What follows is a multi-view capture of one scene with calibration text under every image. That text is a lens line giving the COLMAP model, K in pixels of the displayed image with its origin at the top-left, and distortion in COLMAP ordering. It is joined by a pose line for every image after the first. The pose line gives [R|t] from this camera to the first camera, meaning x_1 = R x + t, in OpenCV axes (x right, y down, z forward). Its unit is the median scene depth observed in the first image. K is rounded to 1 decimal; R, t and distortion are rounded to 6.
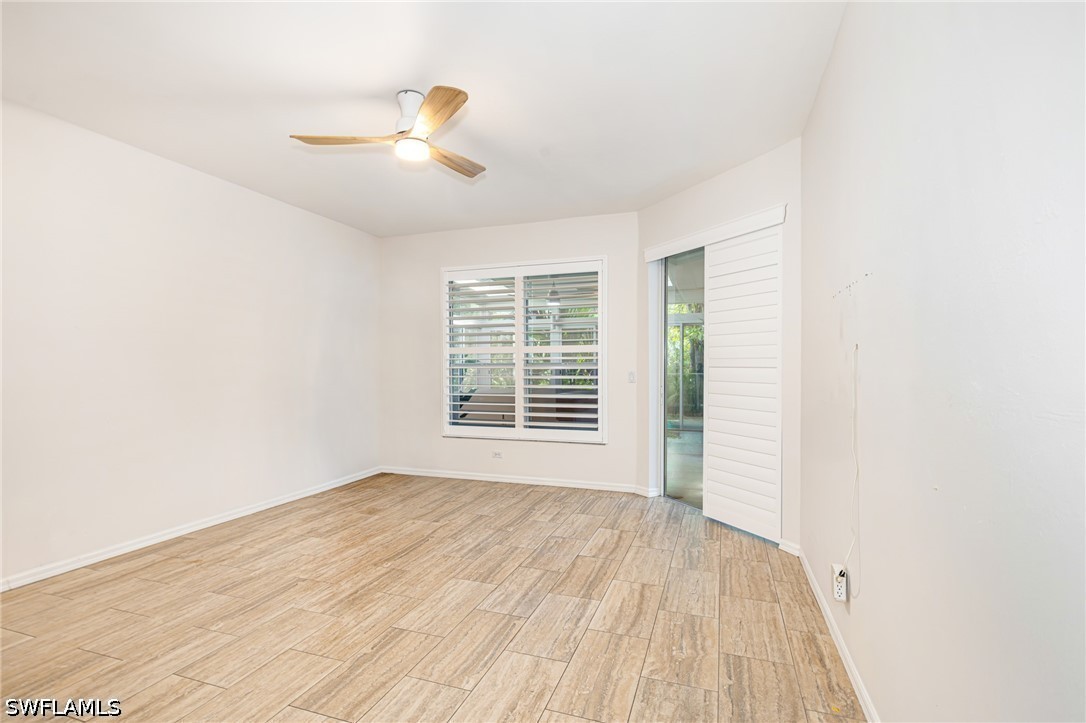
lens RADIAL K [[481.2, 0, 545.0], [0, 481.2, 364.6], [0, 0, 1]] dist [-0.000239, -0.000223]
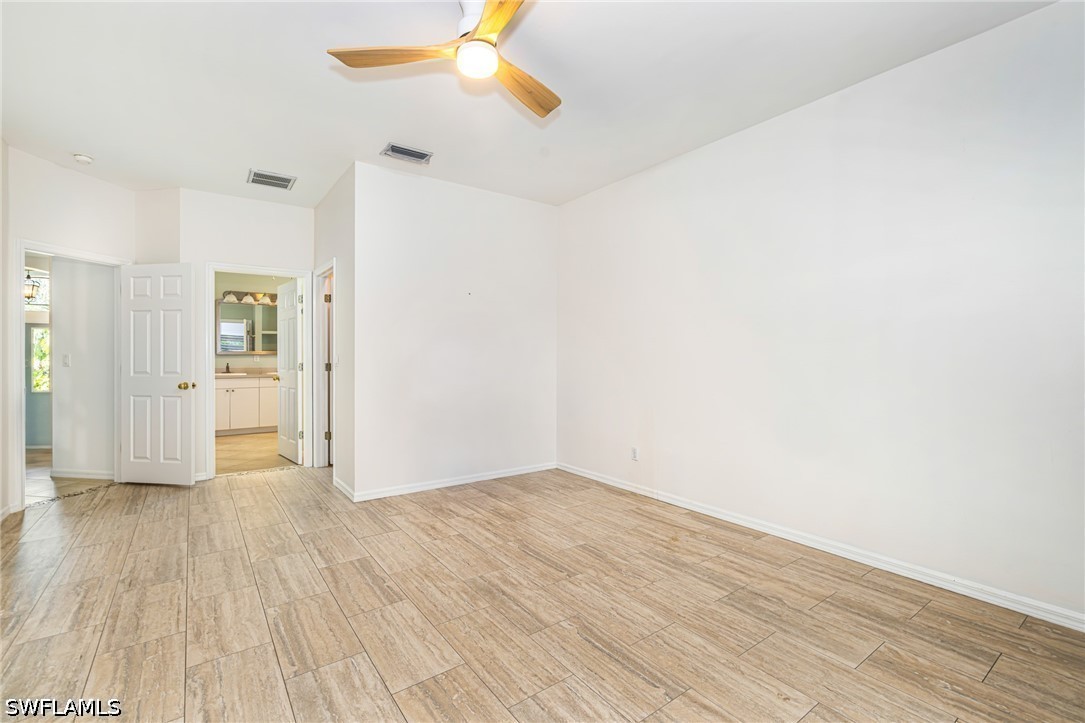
lens RADIAL K [[480.8, 0, 542.3], [0, 480.8, 356.4], [0, 0, 1]] dist [-0.000239, -0.000223]
pose [[-0.559782, 0.007175, -0.828609, 0.288774], [0.005362, 0.999973, 0.005036, 0.014775], [0.828623, -0.001624, -0.559805, 1.412515]]
